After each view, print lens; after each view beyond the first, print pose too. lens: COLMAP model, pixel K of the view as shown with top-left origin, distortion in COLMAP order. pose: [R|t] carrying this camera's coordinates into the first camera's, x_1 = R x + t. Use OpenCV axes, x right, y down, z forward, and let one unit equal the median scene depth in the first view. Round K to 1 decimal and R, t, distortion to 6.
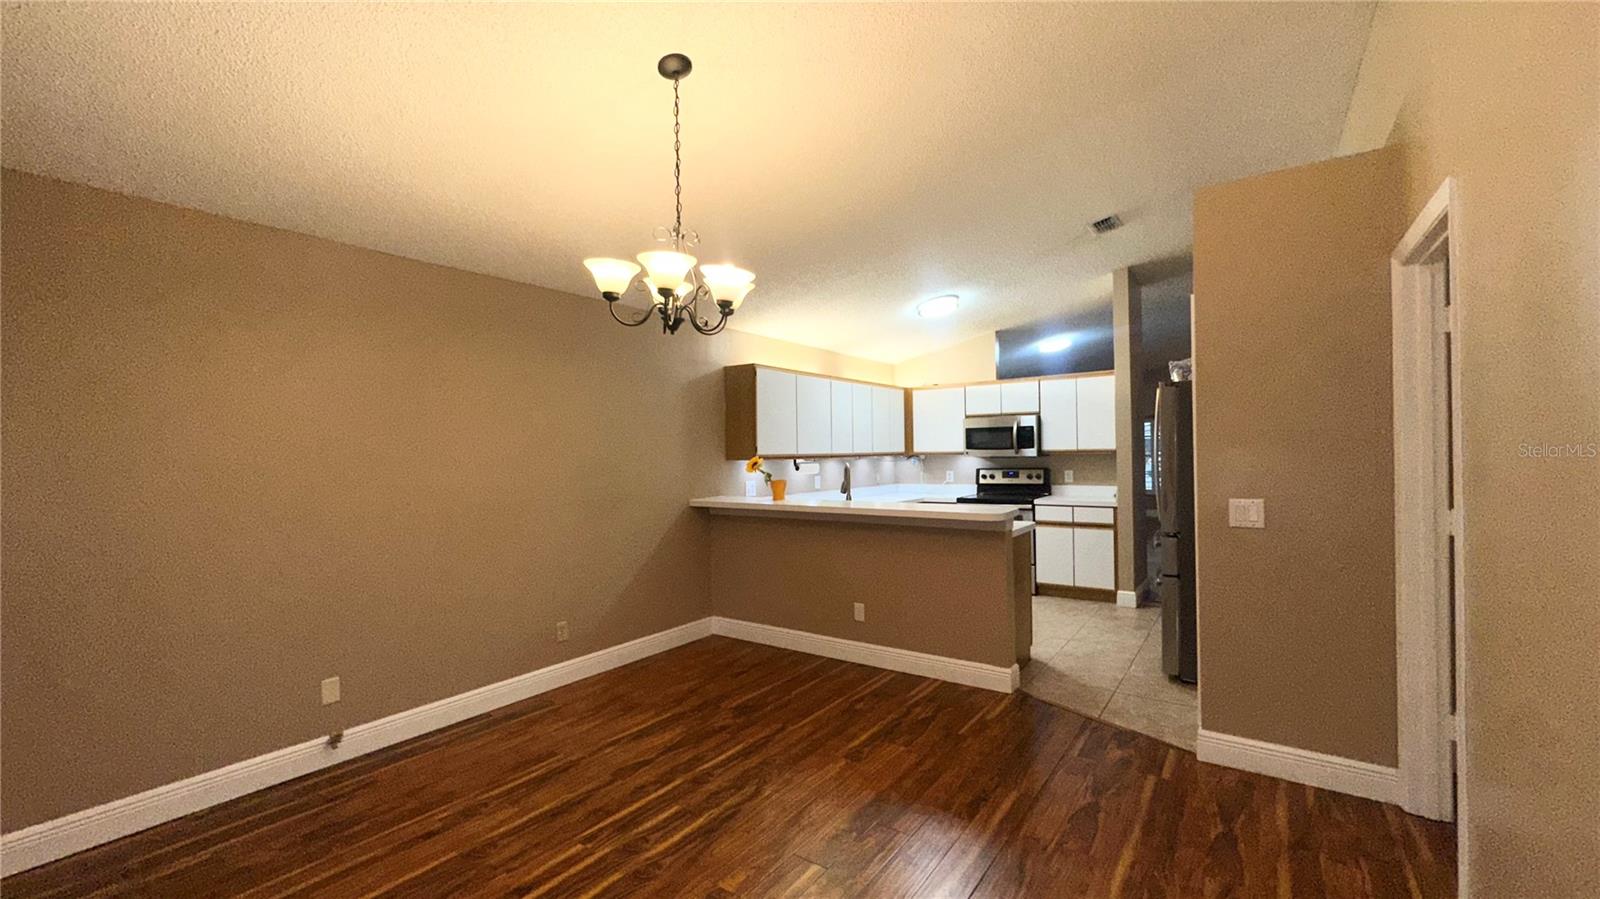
lens RADIAL K [[639.1, 0, 801.8], [0, 639.1, 444.6], [0, 0, 1]] dist [-0.000836, 0.000170]
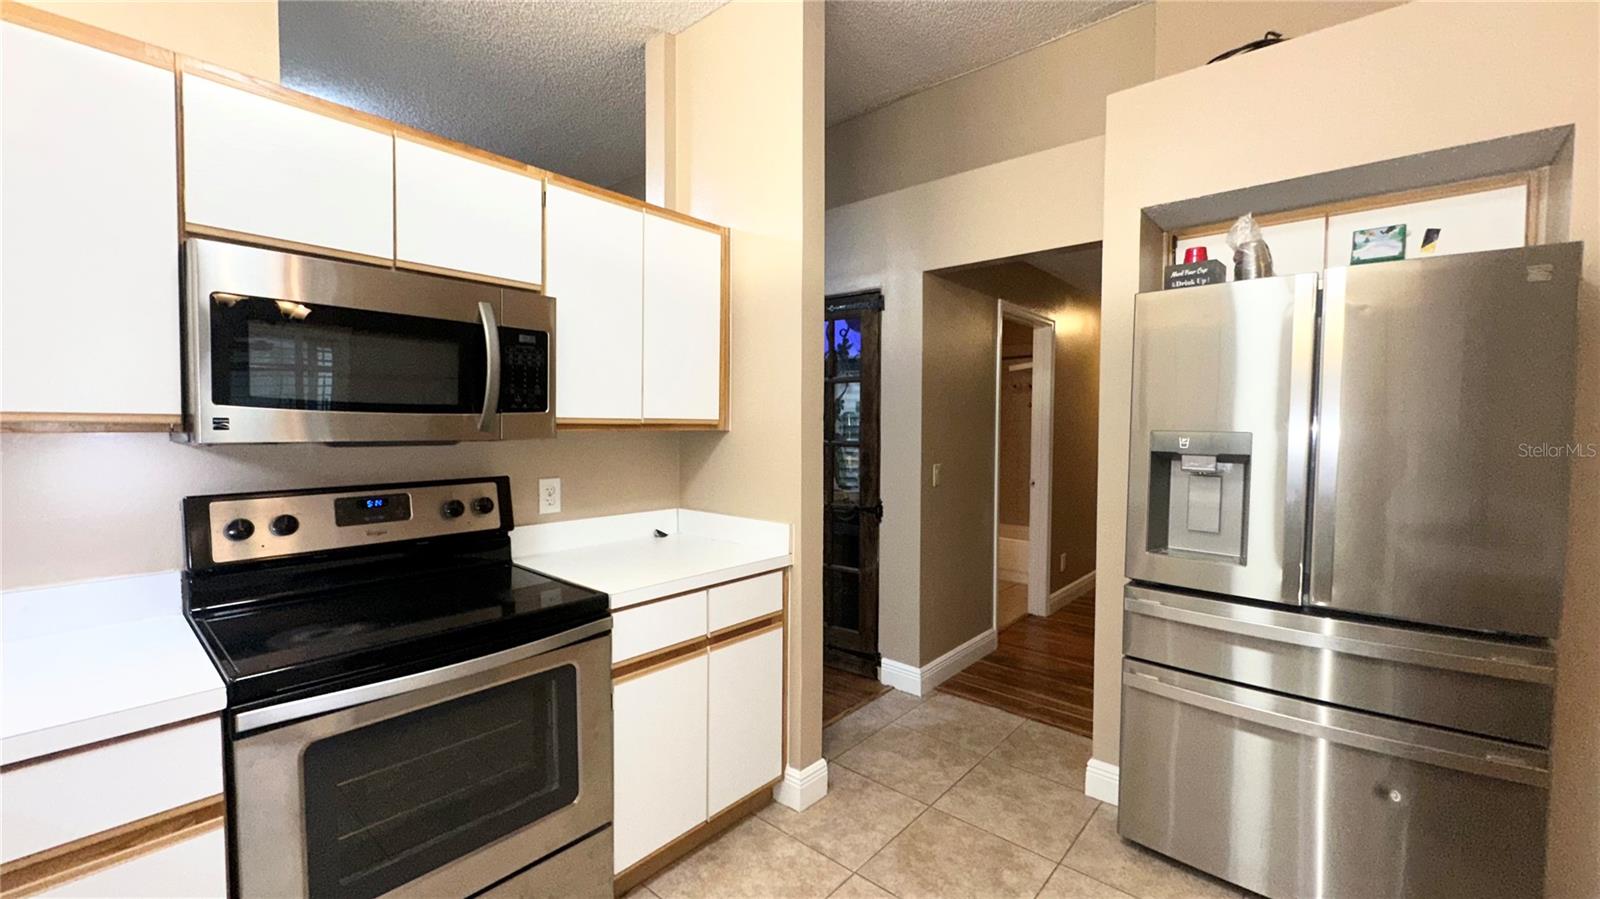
lens RADIAL K [[639.1, 0, 790.5], [0, 639.1, 450.7], [0, 0, 1]] dist [-0.000836, 0.000170]
pose [[0.098659, -0.023645, 0.994840, 0.093099], [-0.019336, 0.999483, 0.025673, 0.014391], [-0.994933, -0.021769, 0.098151, 0.890112]]
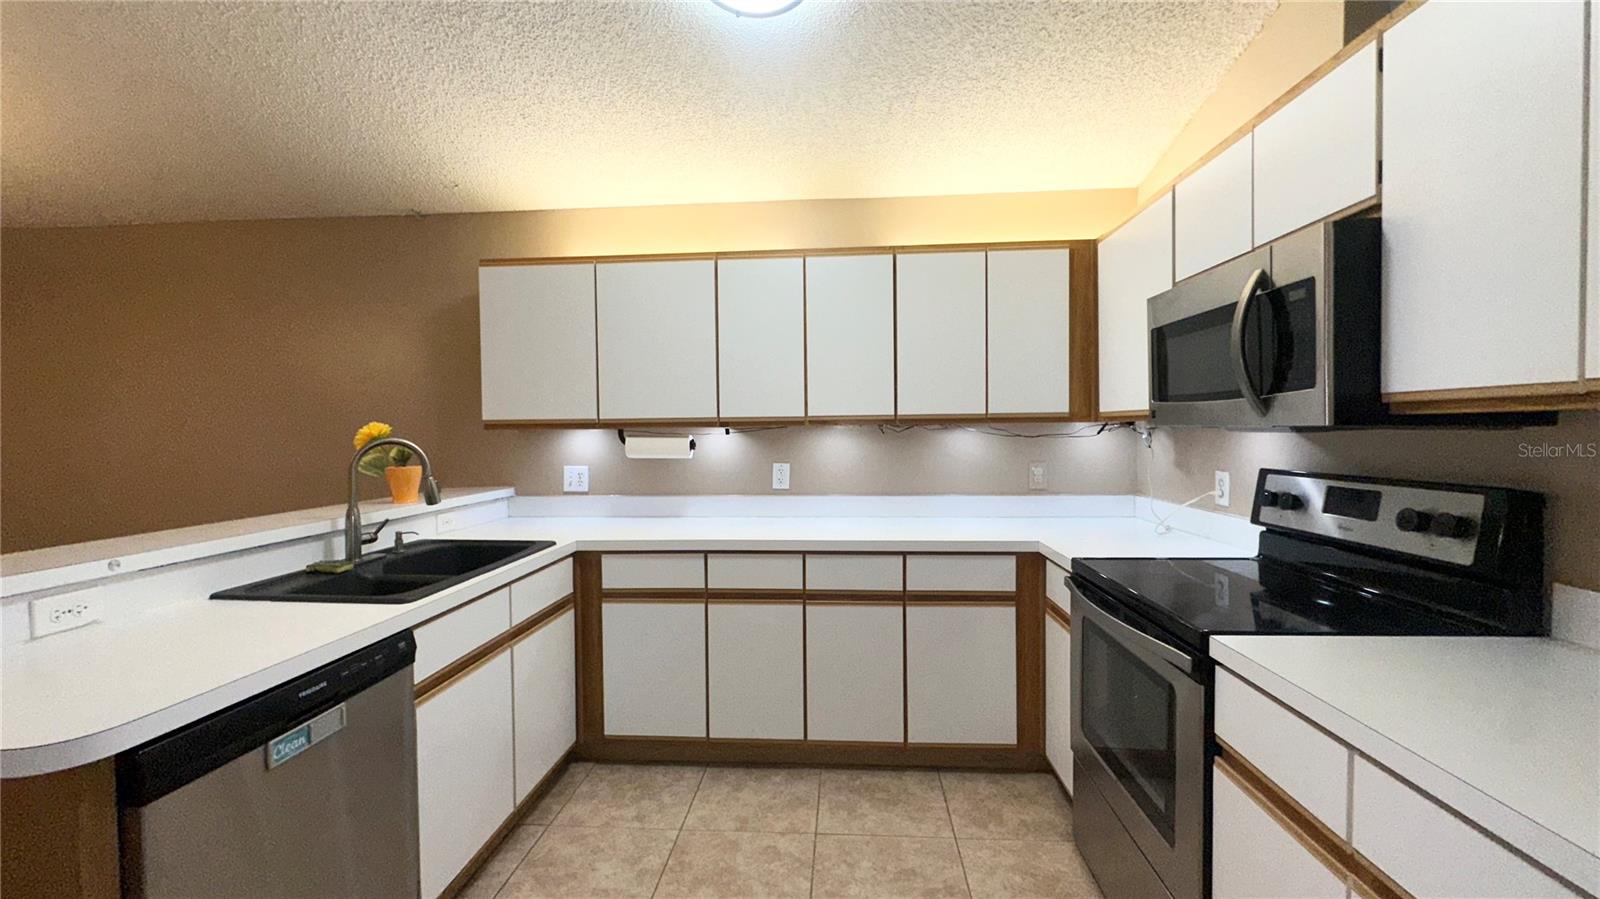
lens RADIAL K [[639.1, 0, 797.8], [0, 639.1, 445.1], [0, 0, 1]] dist [-0.000836, 0.000170]
pose [[0.518537, 0.032691, -0.854430, 0.466737], [0.014806, 0.998776, 0.047199, 0.012332], [0.854927, -0.037125, 0.517418, 0.776135]]
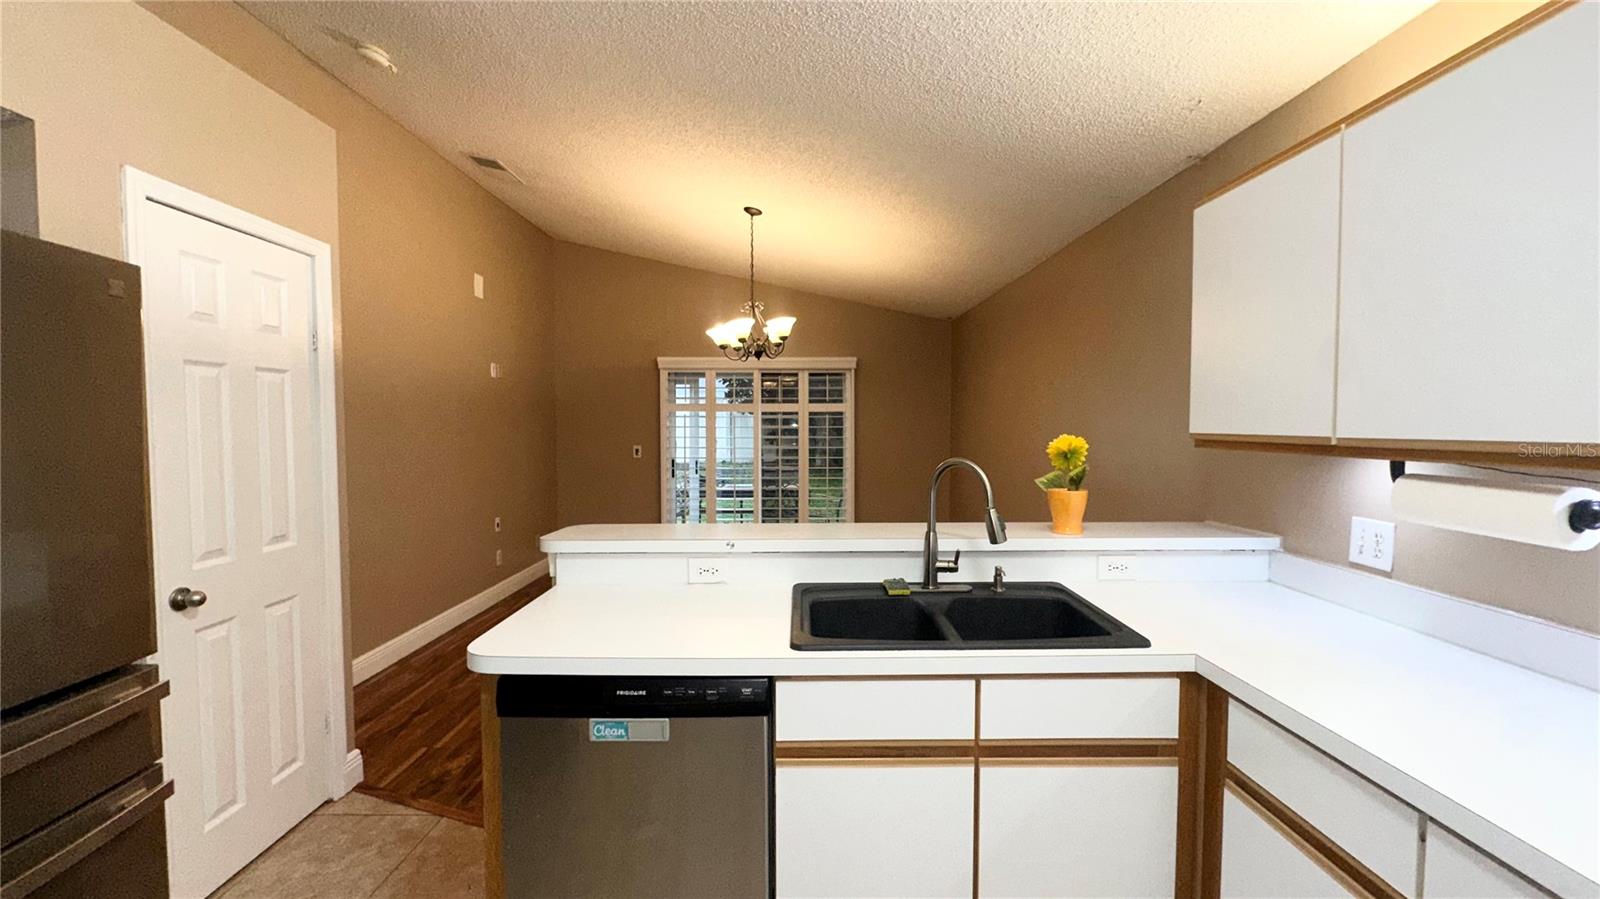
lens RADIAL K [[639.1, 0, 802.1], [0, 639.1, 446.9], [0, 0, 1]] dist [-0.000836, 0.000170]
pose [[-0.807082, 0.041134, -0.589005, 0.292843], [0.025547, 0.999069, 0.034766, 0.003226], [0.589887, 0.013011, -0.807381, 0.969819]]
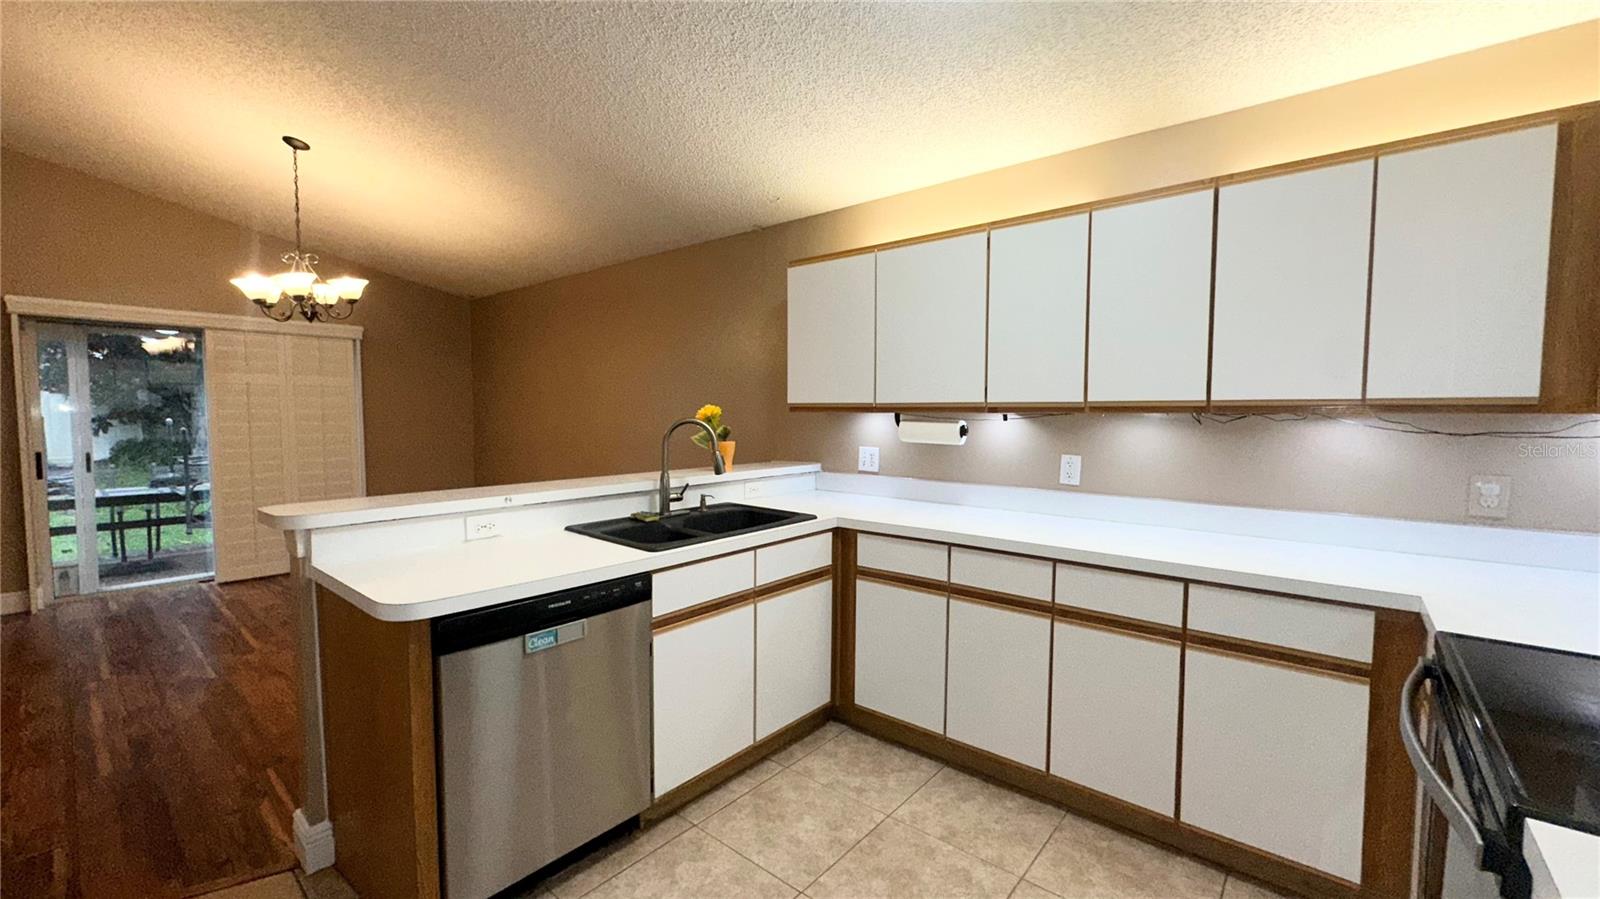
lens RADIAL K [[639.1, 0, 800.5], [0, 639.1, 444.8], [0, 0, 1]] dist [-0.000836, 0.000170]
pose [[-0.079415, 0.071115, -0.994302, 0.479461], [0.014659, 0.997427, 0.070168, 0.009956], [0.996734, -0.009003, -0.080253, 0.876515]]
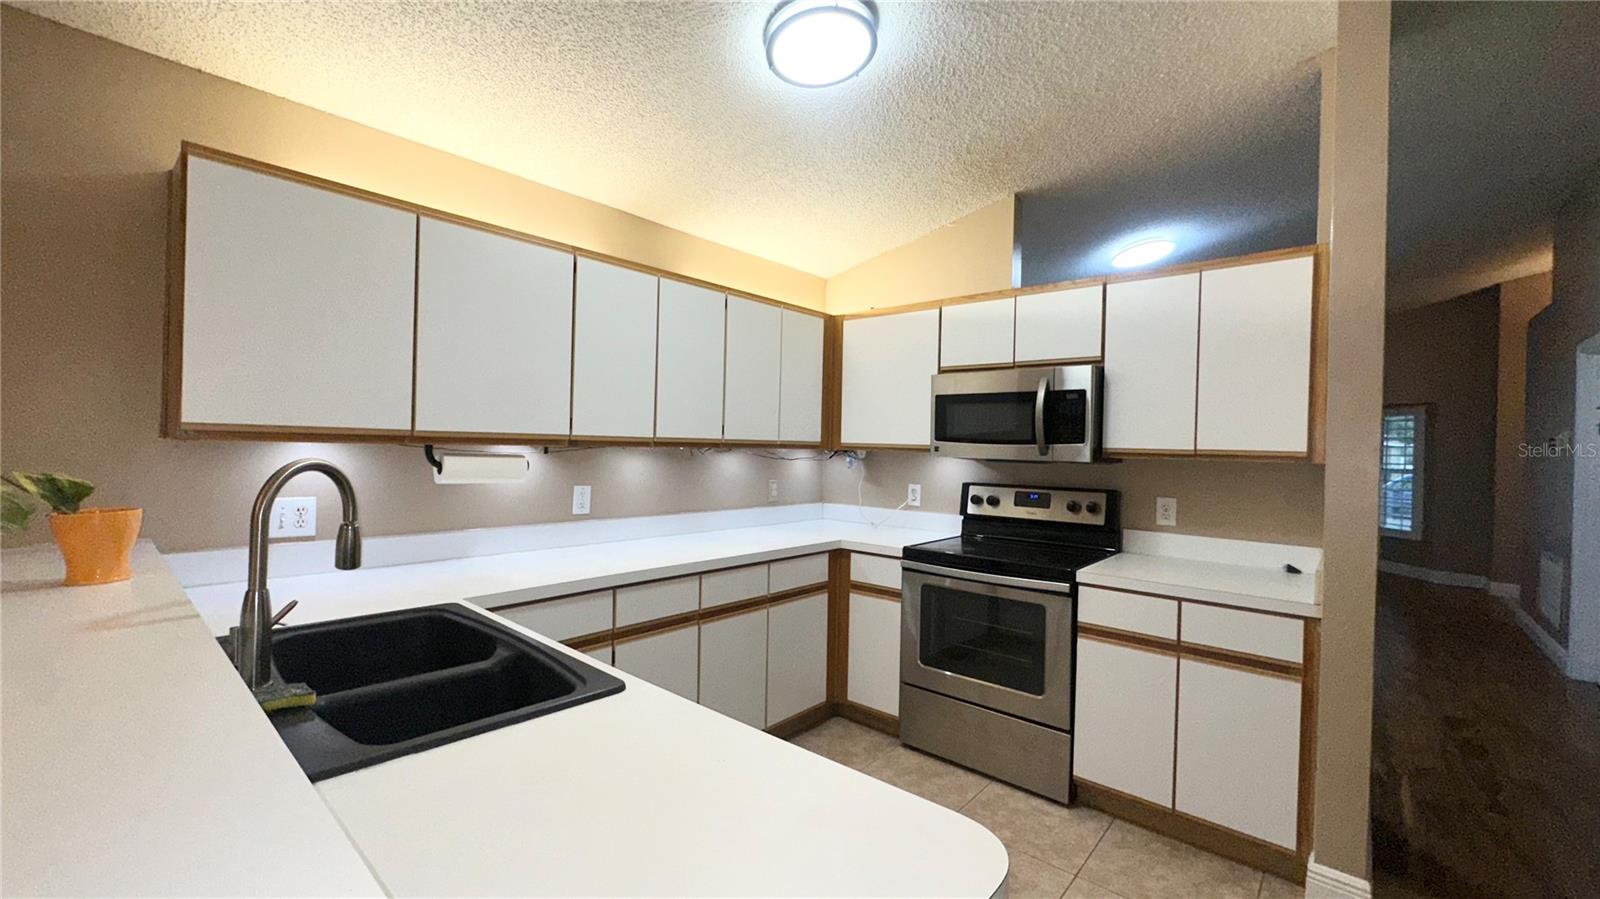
lens RADIAL K [[639.1, 0, 806.6], [0, 639.1, 447.6], [0, 0, 1]] dist [-0.000836, 0.000170]
pose [[0.995047, 0.040653, -0.090717, 0.227160], [-0.039435, 0.999107, 0.015178, 0.009858], [0.091253, -0.011525, 0.995761, 0.583750]]
